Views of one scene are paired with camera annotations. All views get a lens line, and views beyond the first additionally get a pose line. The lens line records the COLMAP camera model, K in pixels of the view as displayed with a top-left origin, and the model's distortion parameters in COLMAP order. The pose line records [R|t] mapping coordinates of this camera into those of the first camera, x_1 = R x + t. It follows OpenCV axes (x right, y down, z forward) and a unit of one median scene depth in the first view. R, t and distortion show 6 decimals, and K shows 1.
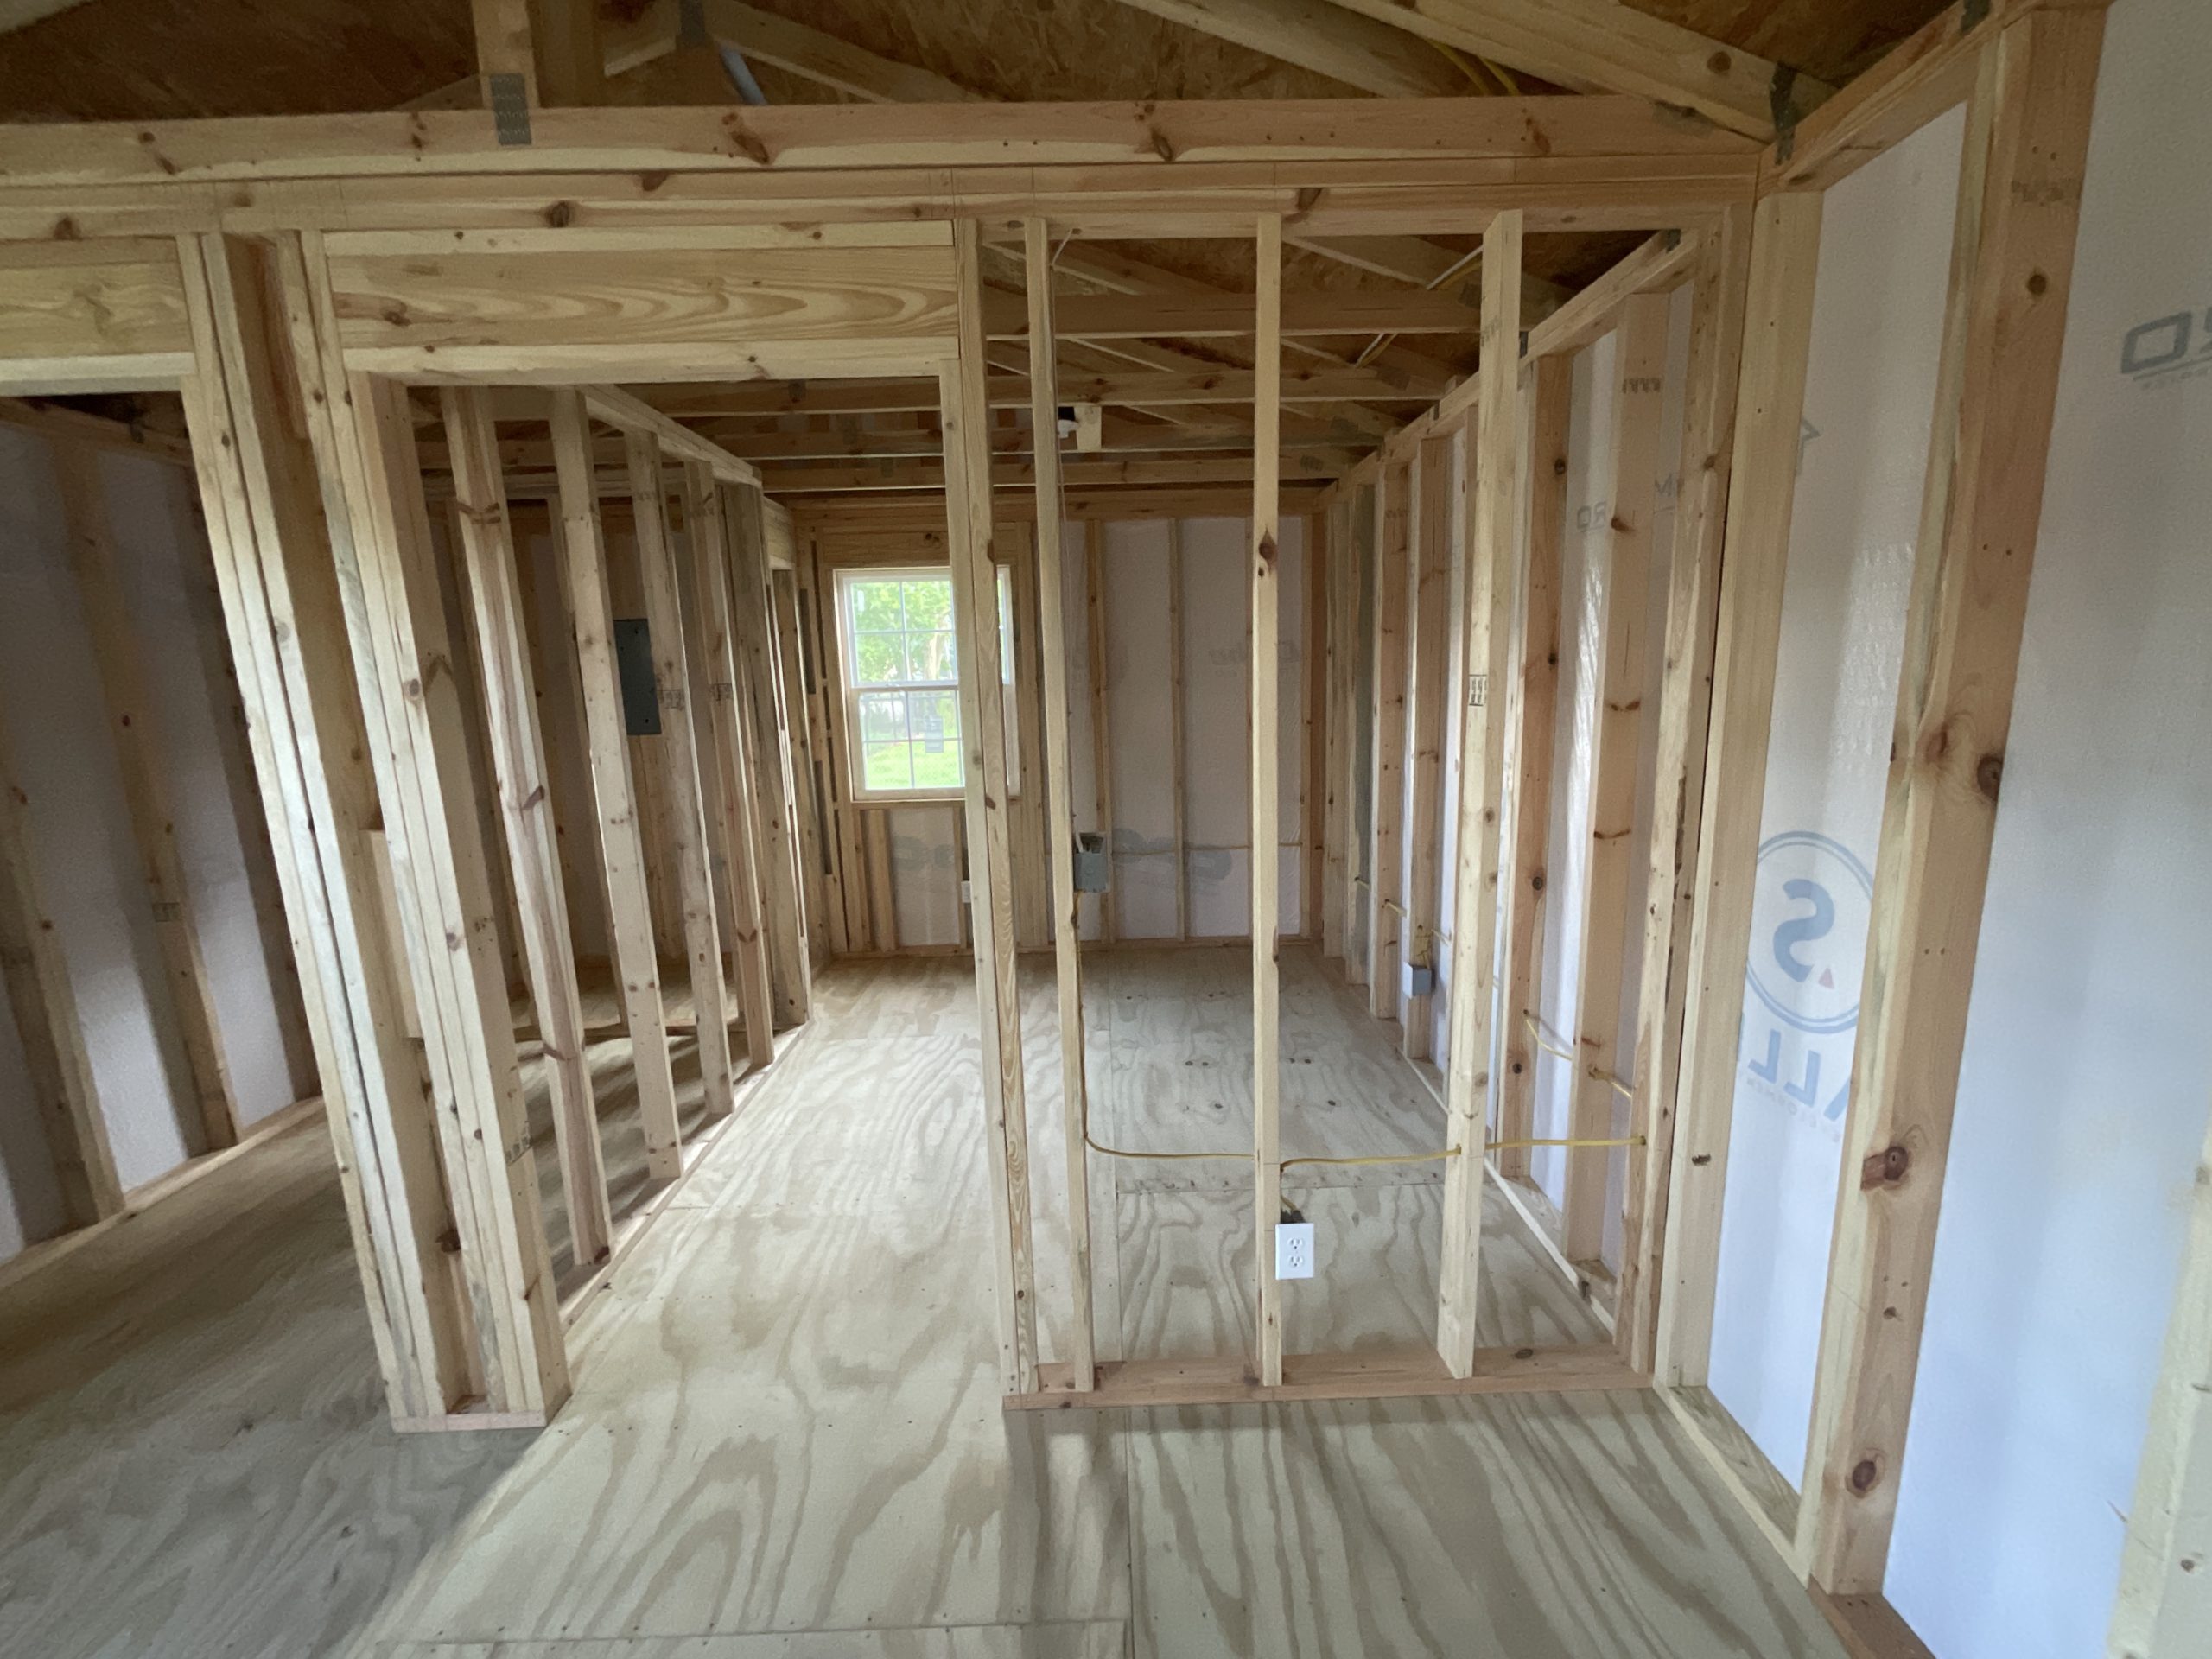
lens RADIAL K [[894.5, 0, 1117.0], [0, 894.5, 830.4], [0, 0, 1]] dist [0.007195, -0.004977]
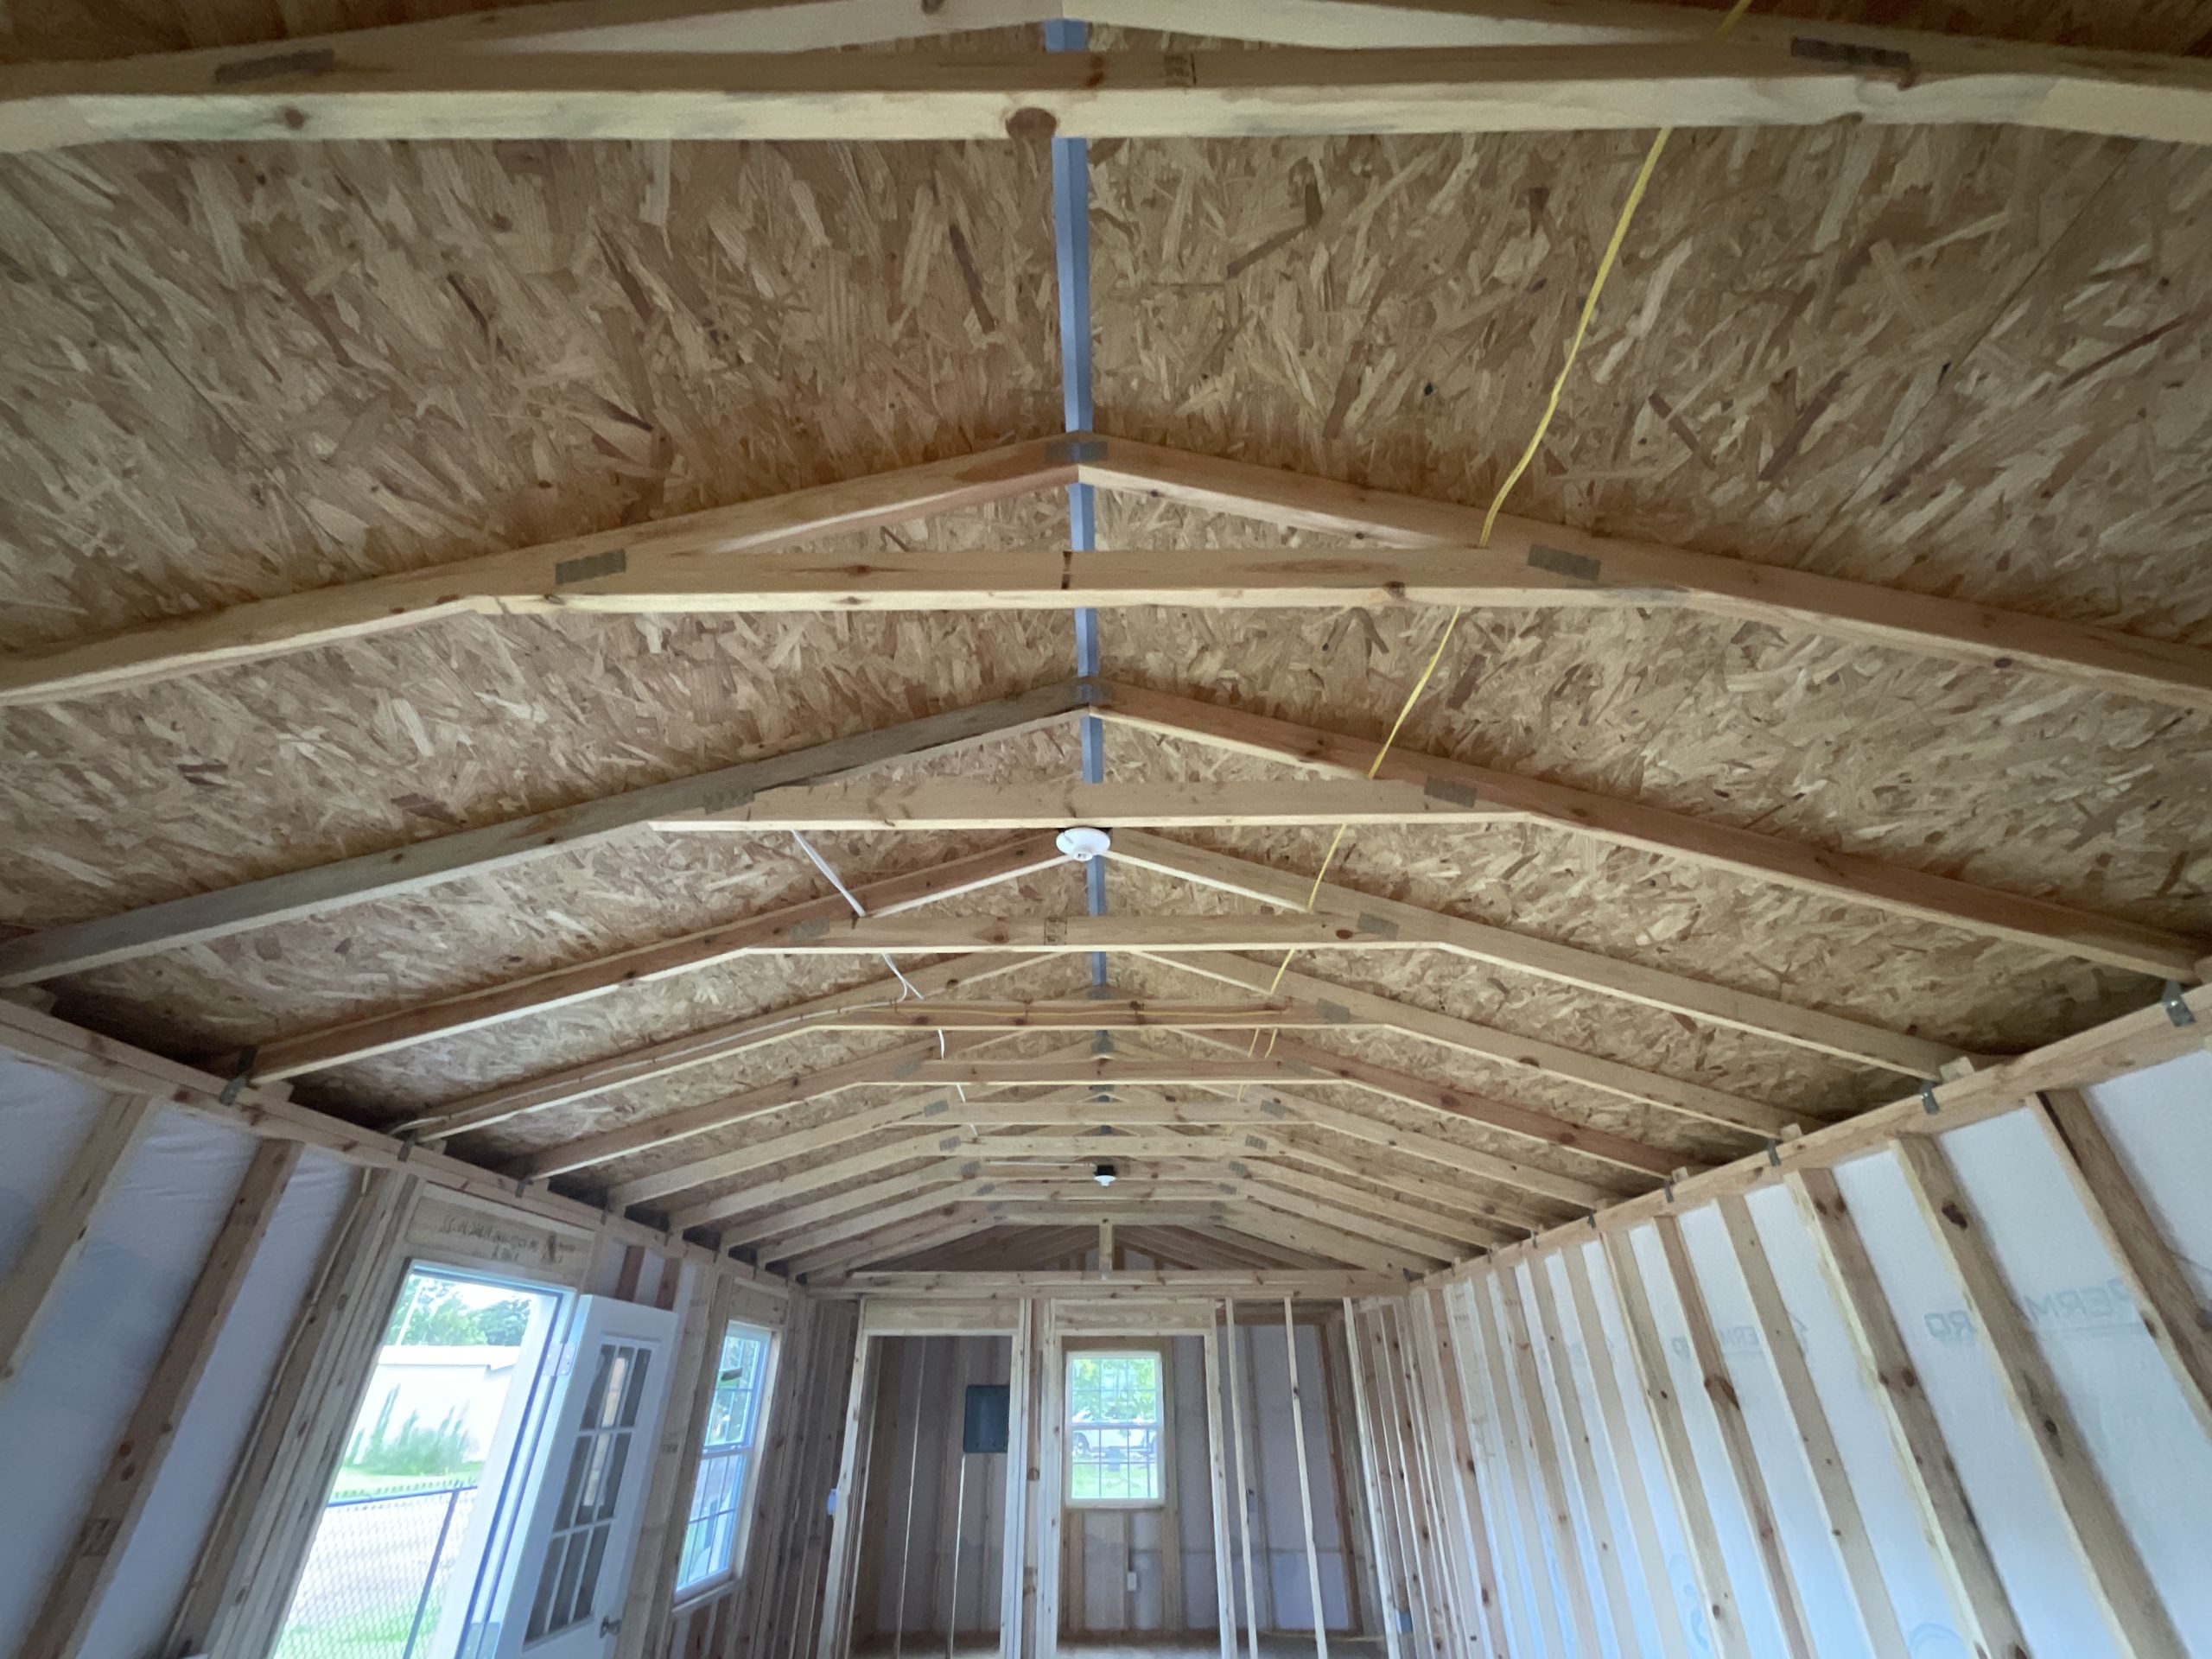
lens RADIAL K [[894.4, 0, 1109.8], [0, 894.4, 831.6], [0, 0, 1]] dist [-0.002796, -0.000402]
pose [[0.999290, 0.002604, -0.037584, -0.480402], [-0.027243, 0.738998, -0.673156, 0.488773], [0.026021, 0.673702, 0.738545, -3.385138]]
